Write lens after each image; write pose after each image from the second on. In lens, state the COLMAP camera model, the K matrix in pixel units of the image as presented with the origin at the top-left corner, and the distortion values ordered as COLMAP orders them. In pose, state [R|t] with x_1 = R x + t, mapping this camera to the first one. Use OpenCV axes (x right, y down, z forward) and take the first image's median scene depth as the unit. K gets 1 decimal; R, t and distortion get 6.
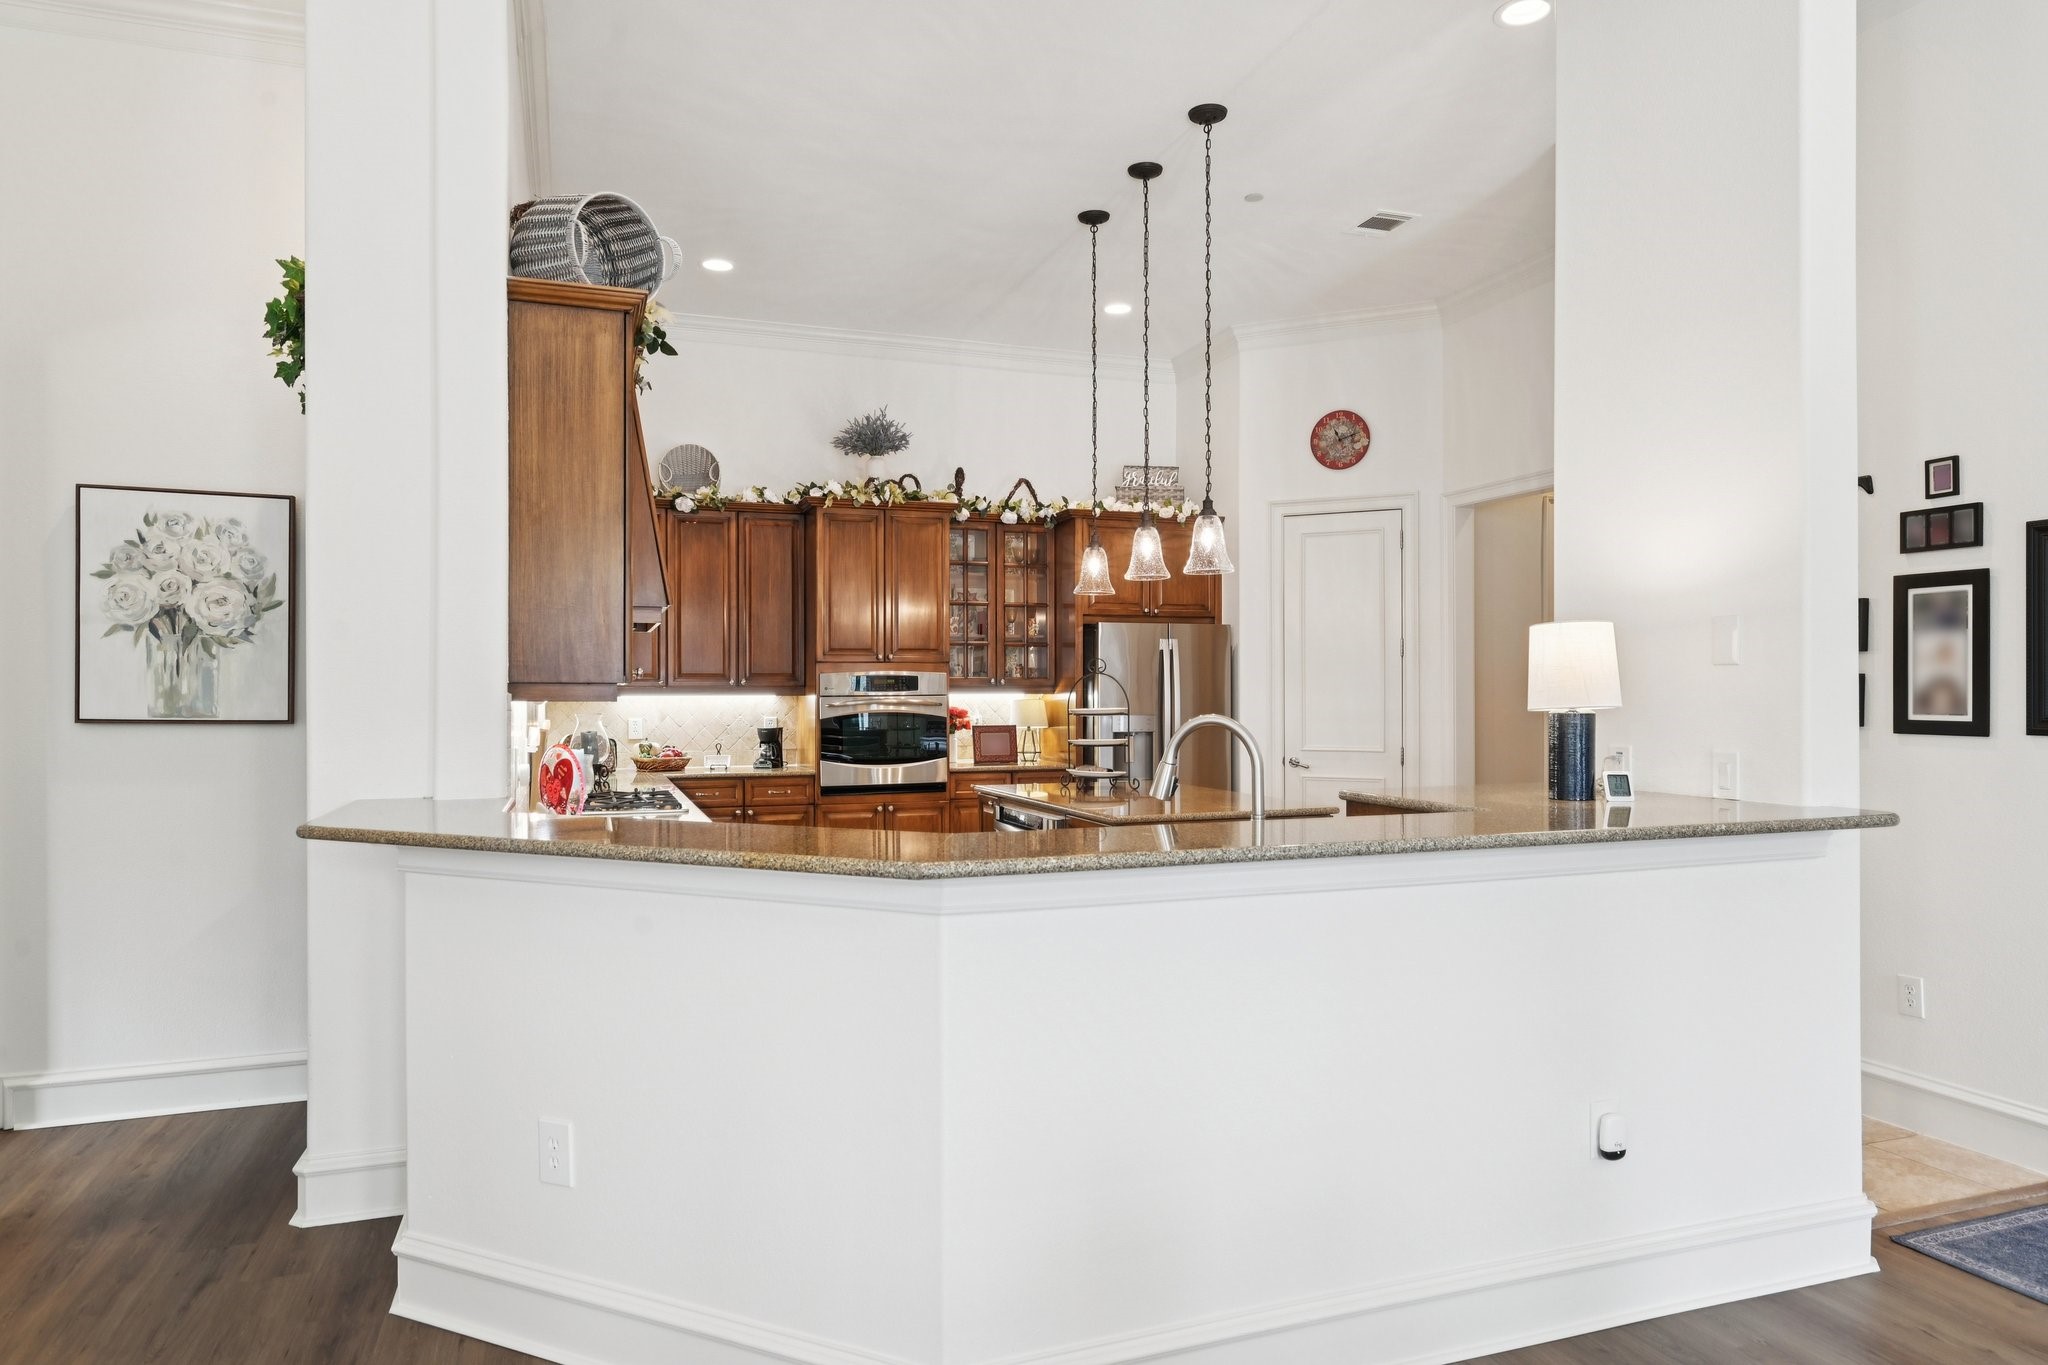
lens RADIAL K [[1266.9, 0, 1018.2], [0, 1266.9, 693.4], [0, 0, 1]] dist [-0.003592, 0.000564]
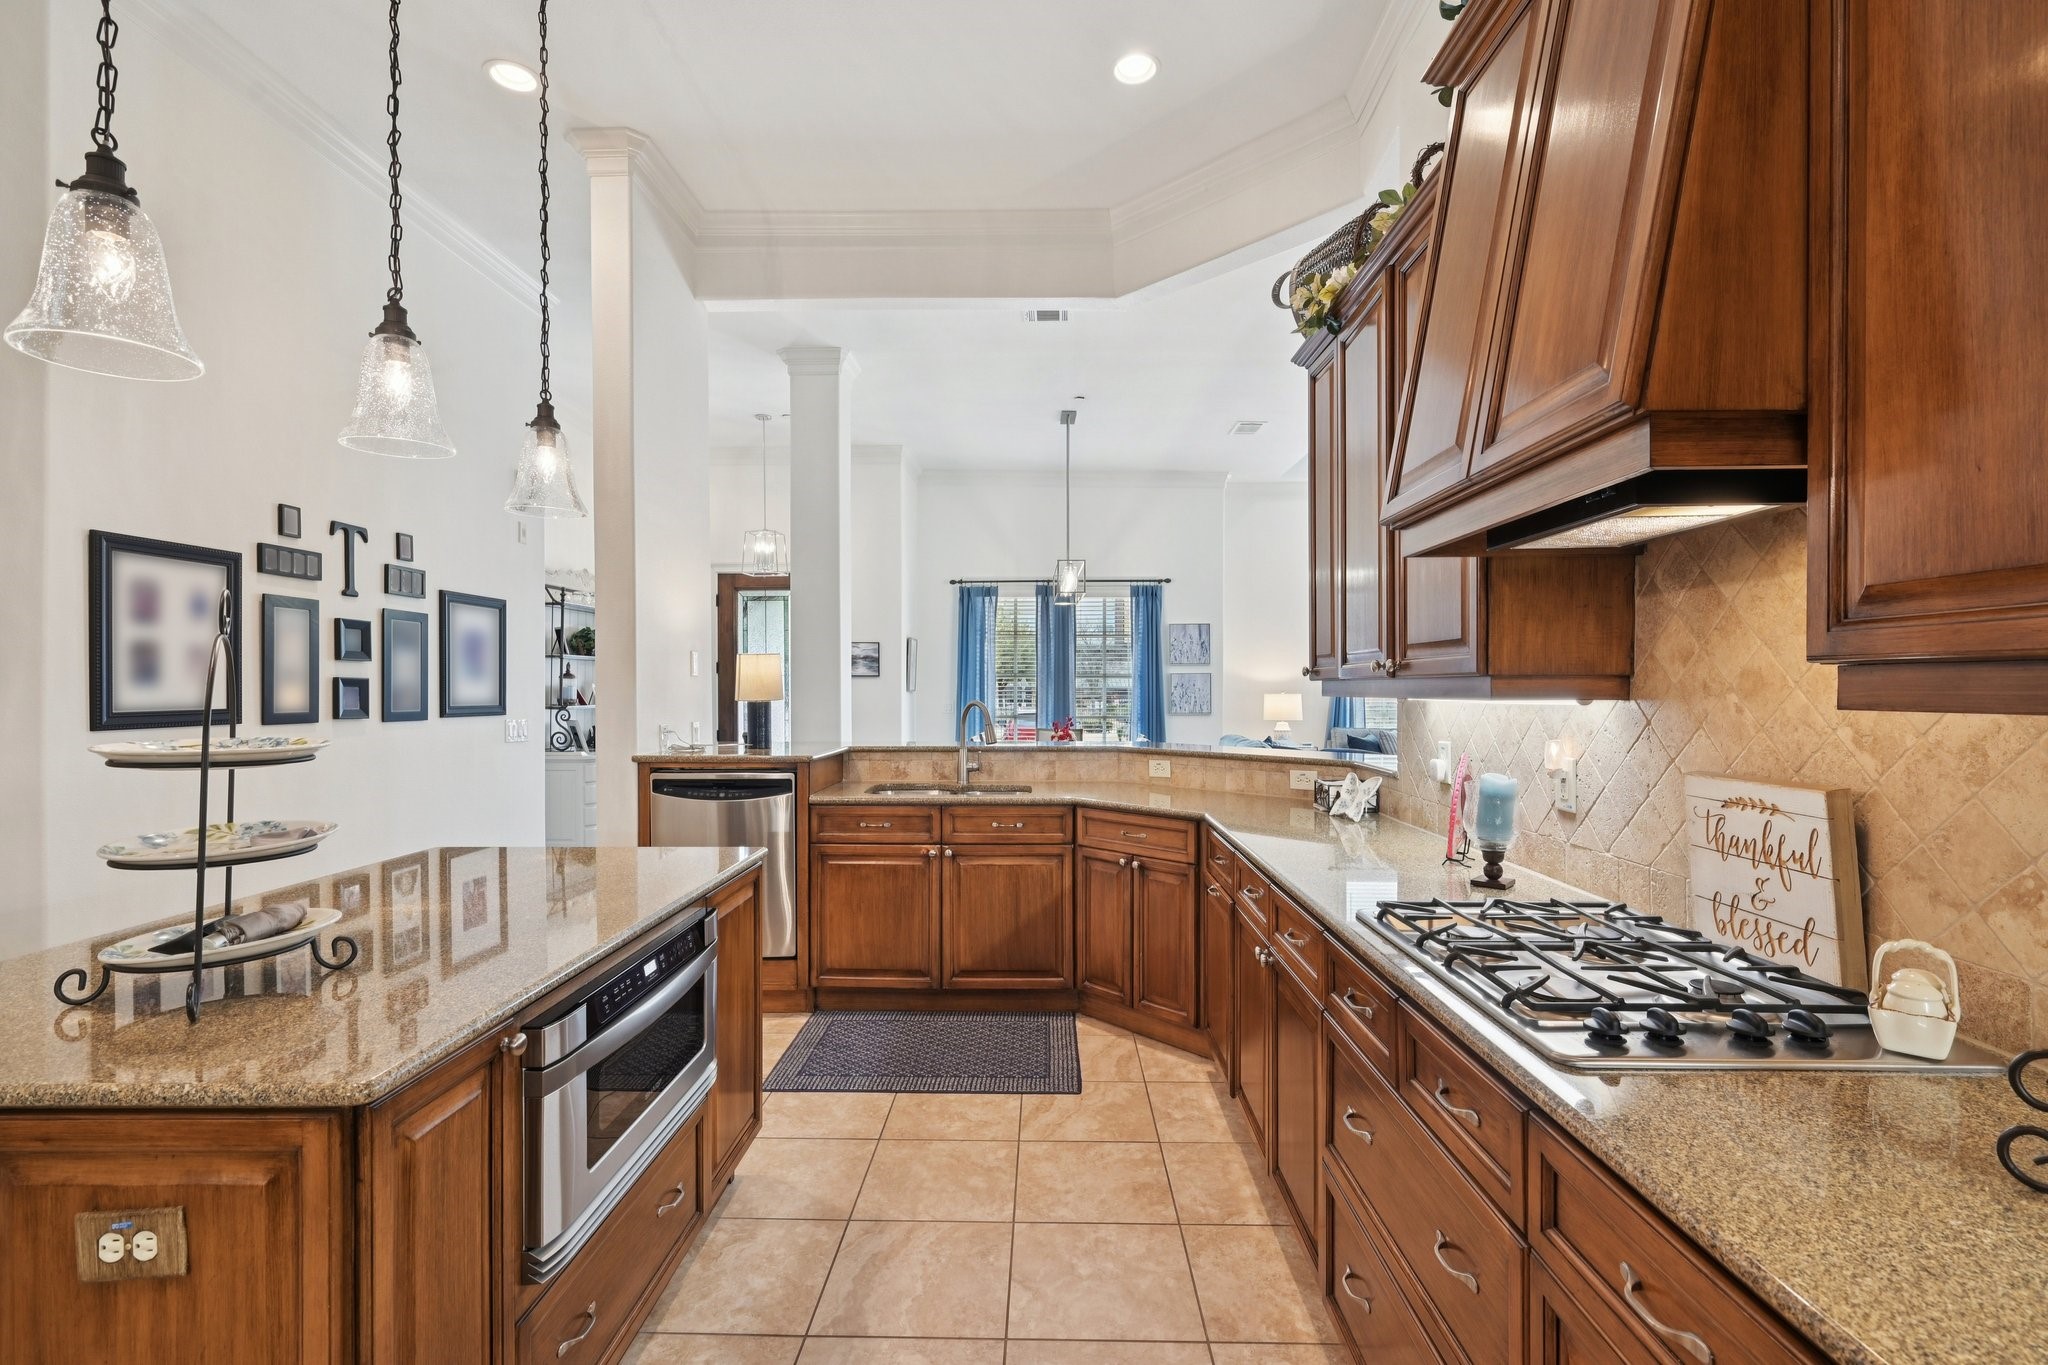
lens RADIAL K [[932.8, 0, 1041.6], [0, 932.8, 688.1], [0, 0, 1]] dist [-0.000452, -0.000036]
pose [[-0.943917, 0.004717, 0.330150, -0.169012], [0.005586, 0.999983, 0.001685, -0.001237], [-0.330137, 0.003435, -0.943927, 0.892957]]
